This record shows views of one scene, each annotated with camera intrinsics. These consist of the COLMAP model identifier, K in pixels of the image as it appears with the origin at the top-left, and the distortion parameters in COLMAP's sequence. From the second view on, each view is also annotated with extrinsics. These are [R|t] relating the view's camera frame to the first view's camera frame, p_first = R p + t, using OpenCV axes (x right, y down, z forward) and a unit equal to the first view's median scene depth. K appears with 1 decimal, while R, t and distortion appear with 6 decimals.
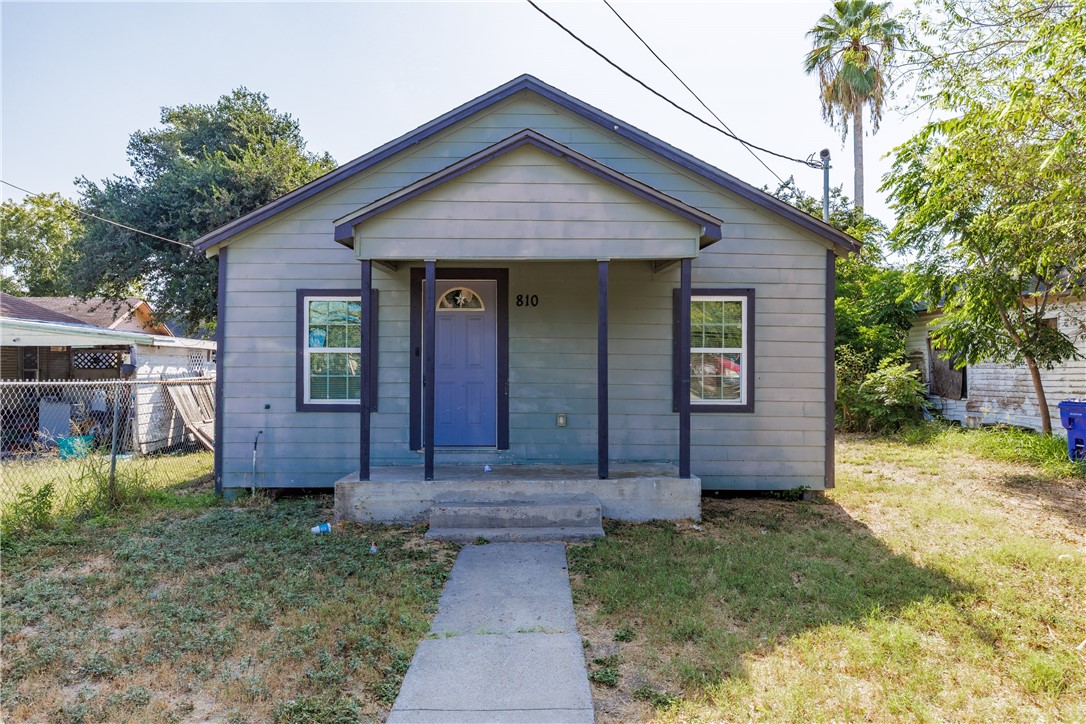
lens RADIAL K [[782.8, 0, 498.5], [0, 782.8, 356.2], [0, 0, 1]] dist [-0.021130, -0.002463]
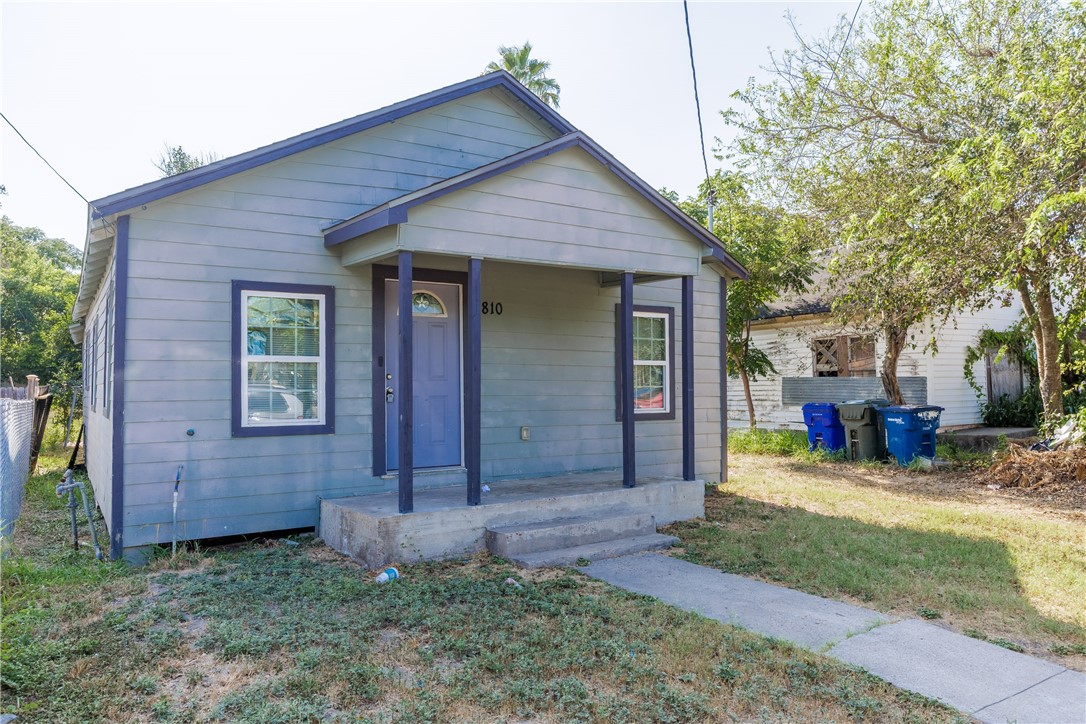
lens RADIAL K [[782.8, 0, 518.1], [0, 782.8, 368.3], [0, 0, 1]] dist [-0.021130, -0.002463]
pose [[0.829546, 0.004308, 0.558422, -0.474670], [0.001453, 0.999950, -0.009874, 0.010669], [-0.558437, 0.009002, 0.829498, 0.204847]]
